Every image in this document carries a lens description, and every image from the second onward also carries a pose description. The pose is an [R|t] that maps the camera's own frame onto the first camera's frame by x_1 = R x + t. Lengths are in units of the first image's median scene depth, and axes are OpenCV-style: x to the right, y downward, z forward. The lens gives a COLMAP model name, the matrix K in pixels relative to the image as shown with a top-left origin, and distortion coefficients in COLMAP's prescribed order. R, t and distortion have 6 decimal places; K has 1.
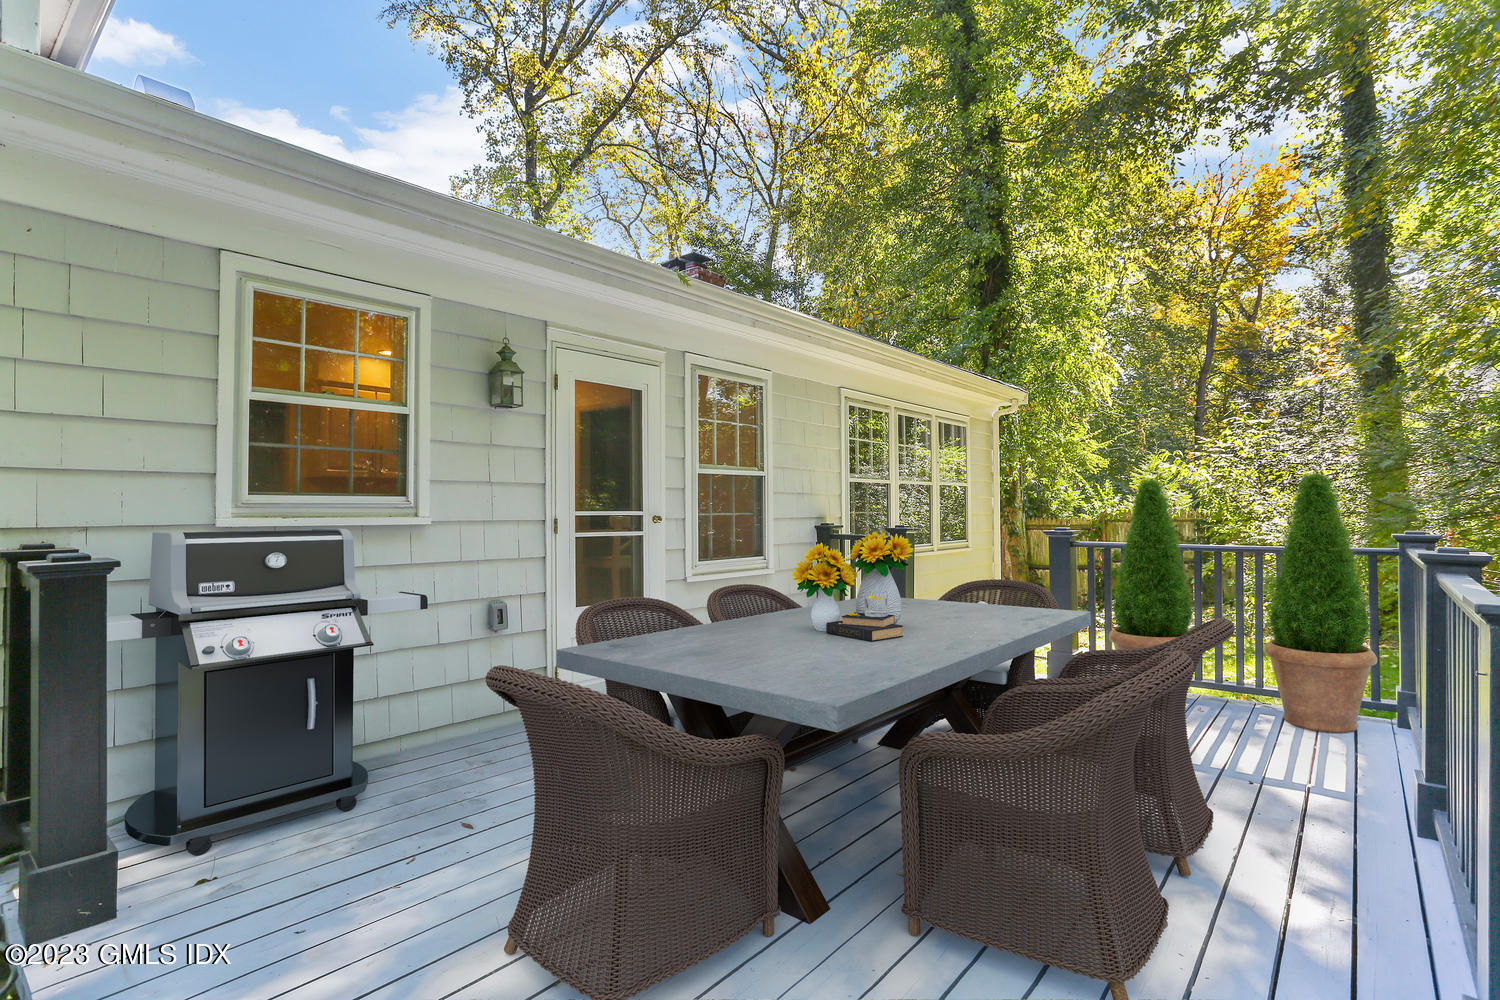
lens RADIAL K [[749.5, 0, 755.8], [0, 749.5, 499.2], [0, 0, 1]] dist [-0.057591, 0.030688]
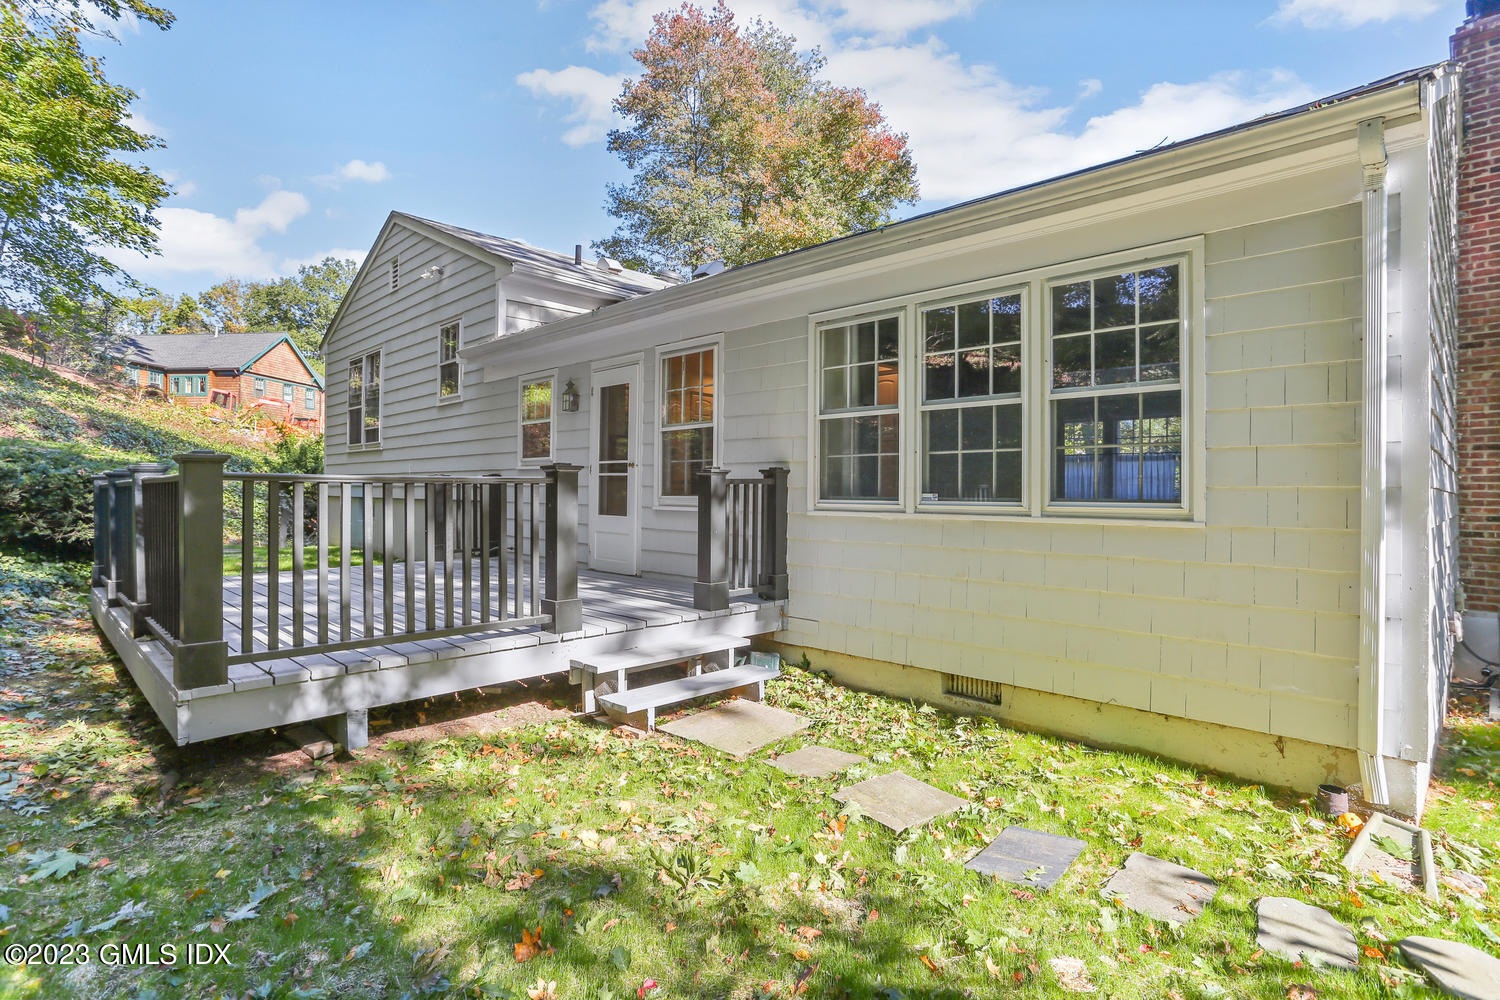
lens RADIAL K [[749.5, 0, 755.8], [0, 749.5, 499.2], [0, 0, 1]] dist [-0.057591, 0.030688]
pose [[-0.092679, 0.012812, -0.995614, 1.343831], [0.006180, 0.999905, 0.012292, 0.077897], [0.995677, -0.005014, -0.092749, 1.372553]]
